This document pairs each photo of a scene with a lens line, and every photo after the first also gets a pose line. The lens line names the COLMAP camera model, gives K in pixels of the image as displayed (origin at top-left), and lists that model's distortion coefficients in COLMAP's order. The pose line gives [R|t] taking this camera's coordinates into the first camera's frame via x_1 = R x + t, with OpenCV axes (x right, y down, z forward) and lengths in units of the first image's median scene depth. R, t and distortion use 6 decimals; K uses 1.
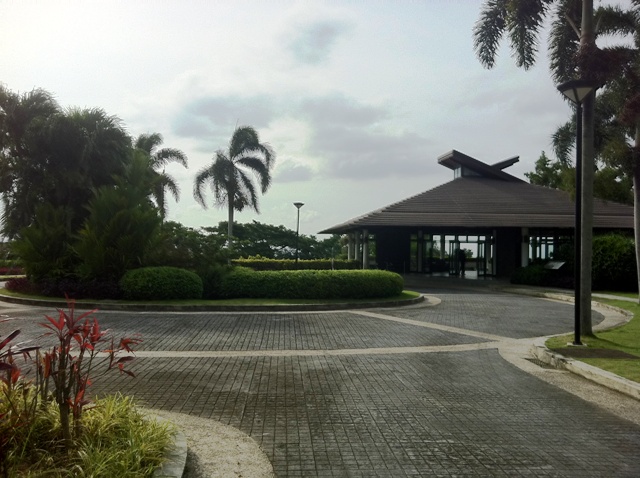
lens RADIAL K [[563.4, 0, 320.0], [0, 563.4, 239.0], [0, 0, 1]] dist [0.008775, -0.065845]
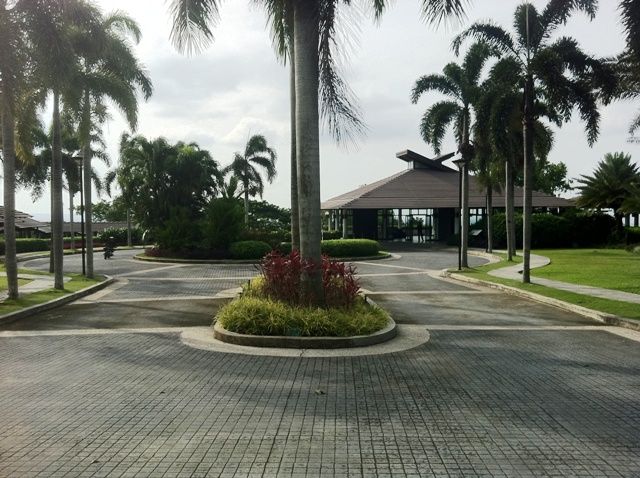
lens RADIAL K [[563.4, 0, 320.0], [0, 563.4, 239.0], [0, 0, 1]] dist [0.008775, -0.065845]
pose [[0.996818, -0.023702, 0.076104, -0.137829], [0.018996, 0.997897, 0.061978, -0.045908], [-0.077413, -0.060335, 0.995172, -0.584531]]
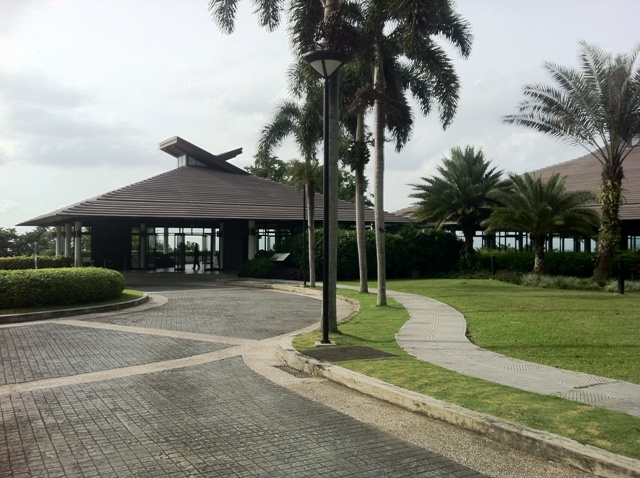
lens RADIAL K [[563.4, 0, 320.0], [0, 563.4, 239.0], [0, 0, 1]] dist [0.008775, -0.065845]
pose [[0.884700, -0.009978, 0.466053, 0.010552], [0.004646, 0.999910, 0.012589, 0.002696], [-0.466137, -0.008972, 0.884667, 0.085949]]
